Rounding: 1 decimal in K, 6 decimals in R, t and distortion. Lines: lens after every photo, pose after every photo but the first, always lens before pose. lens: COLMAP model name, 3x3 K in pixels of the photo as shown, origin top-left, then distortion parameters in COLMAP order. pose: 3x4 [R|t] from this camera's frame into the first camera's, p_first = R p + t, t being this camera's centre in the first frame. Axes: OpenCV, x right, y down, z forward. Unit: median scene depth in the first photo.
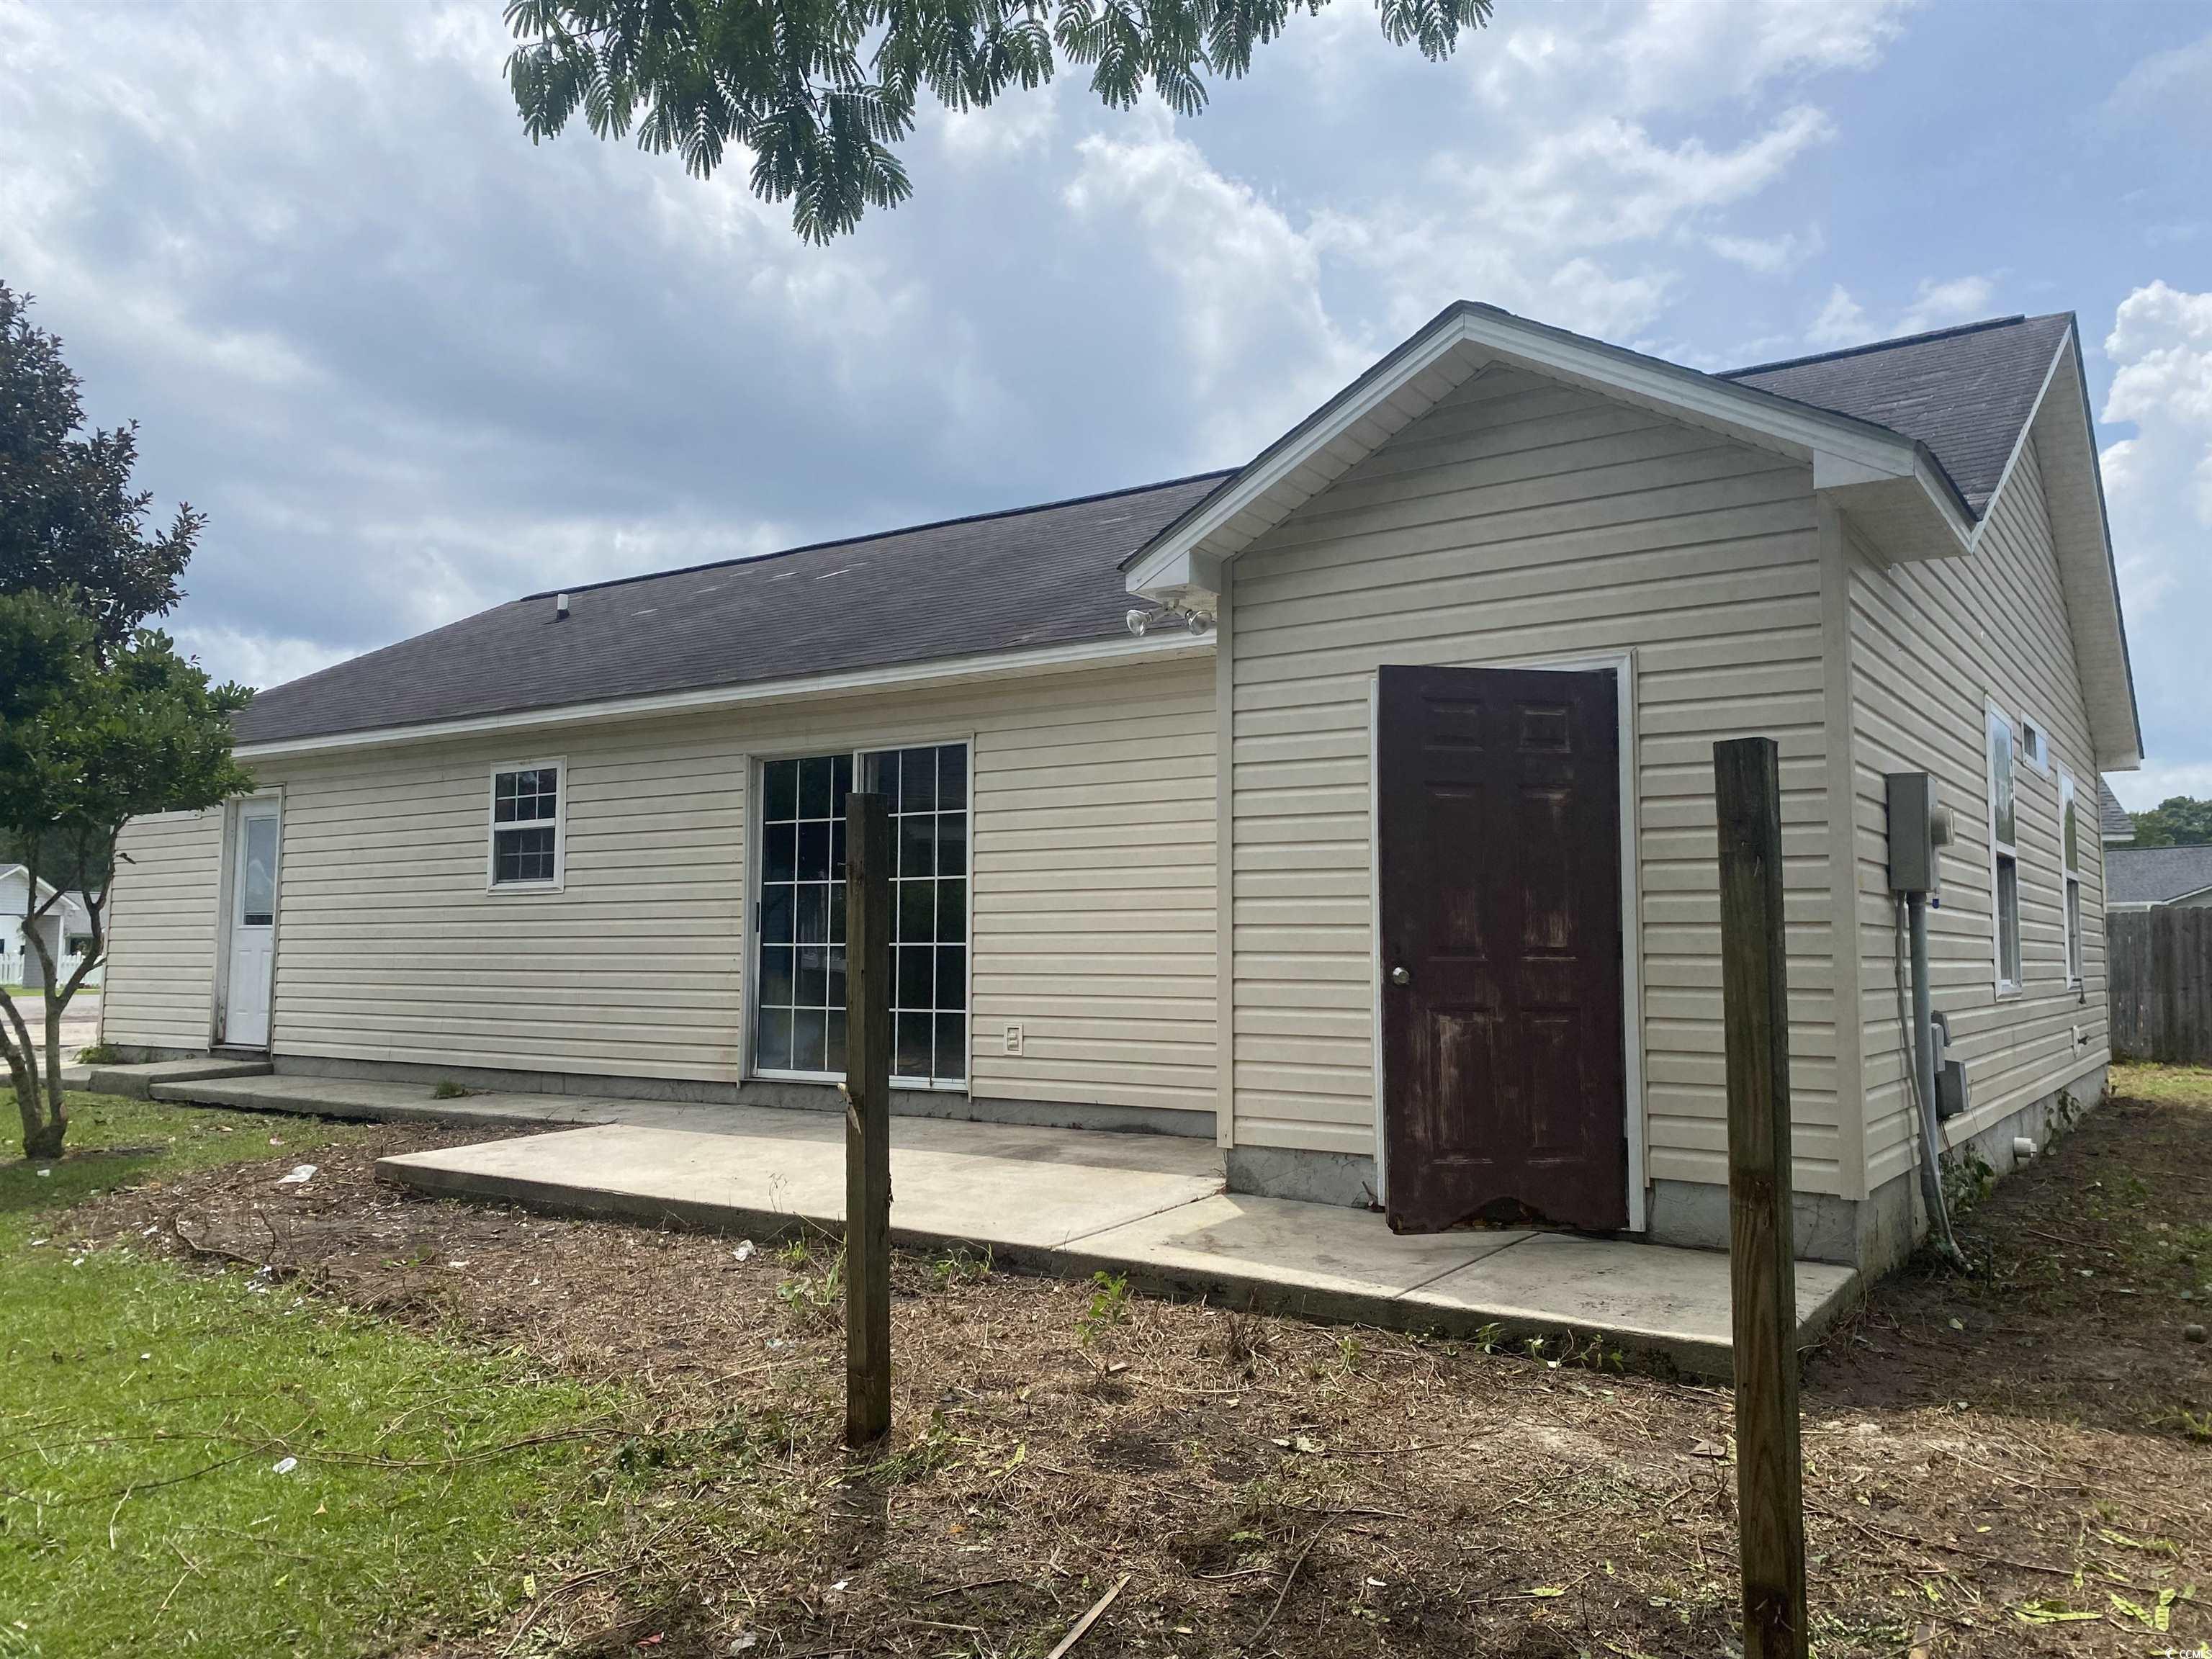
lens RADIAL K [[1729.8, 0, 1110.2], [0, 1729.8, 775.1], [0, 0, 1]] dist [0.047095, -0.130228]
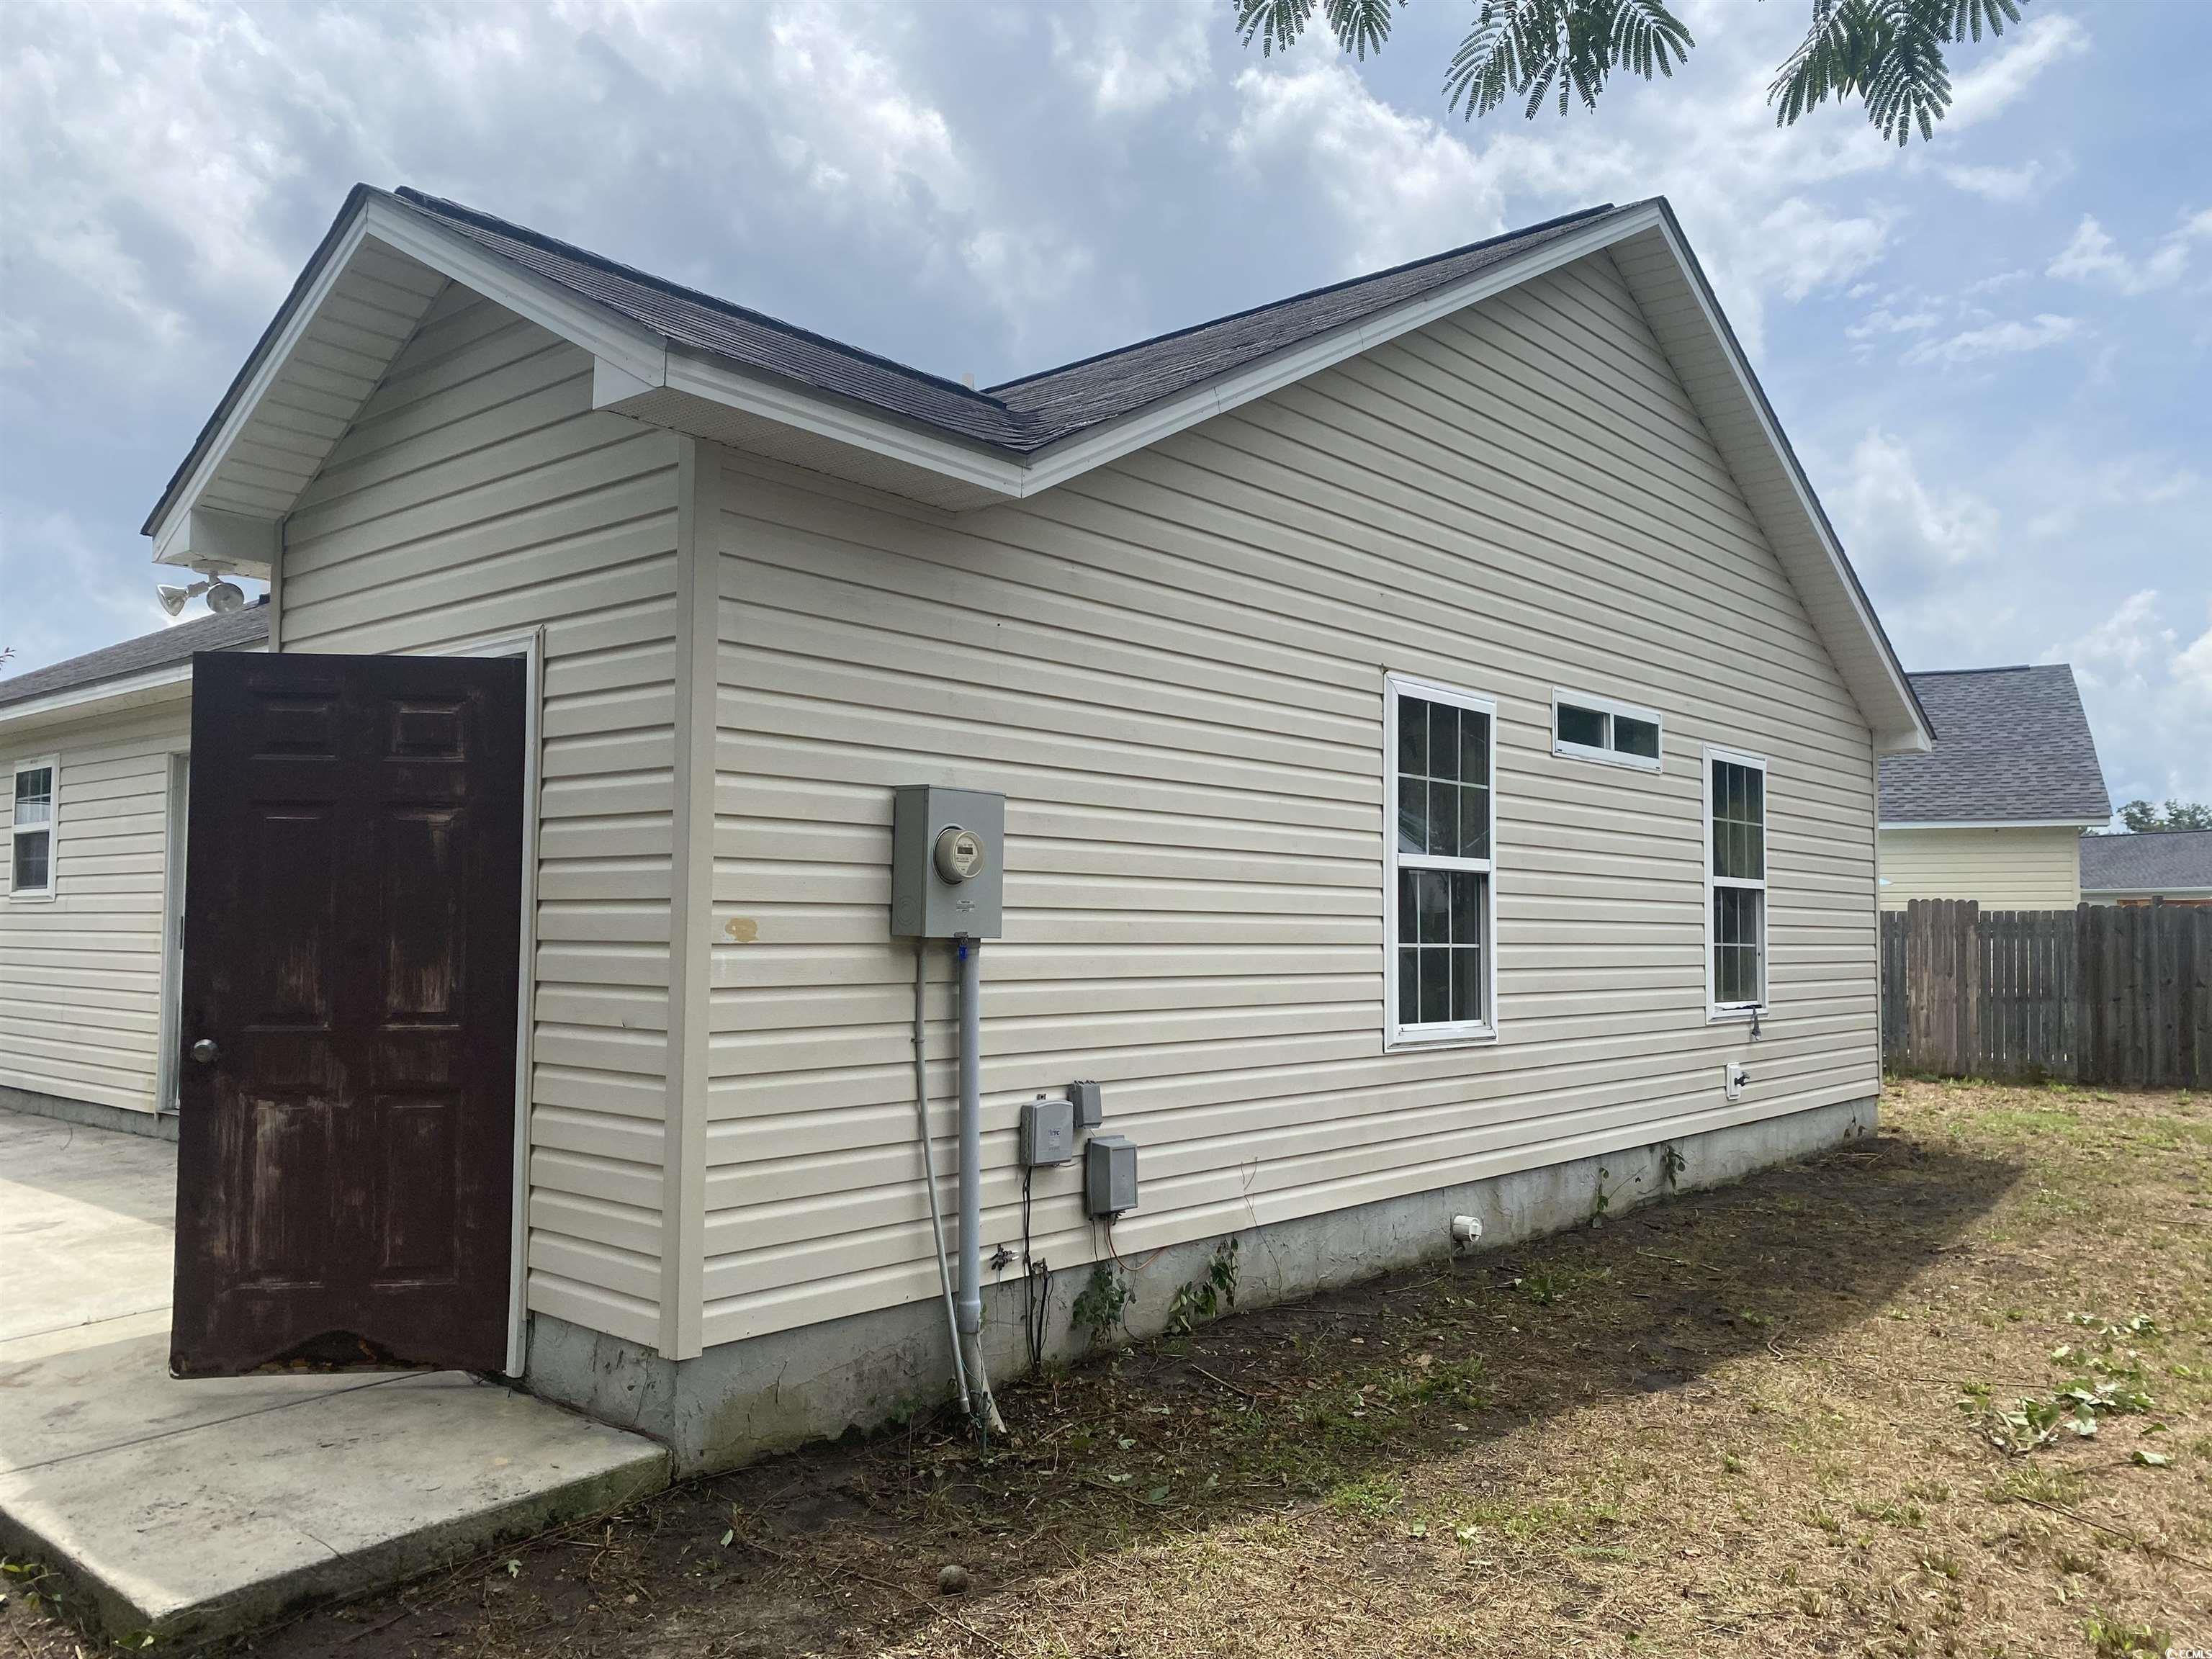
lens RADIAL K [[1718.8, 0, 1193.3], [0, 1718.8, 834.4], [0, 0, 1]] dist [0.020776, -0.019703]
pose [[0.994825, -0.002826, -0.101566, 0.670470], [0.008025, 0.998676, 0.050820, -0.017013], [0.101288, -0.051372, 0.993530, 0.266520]]
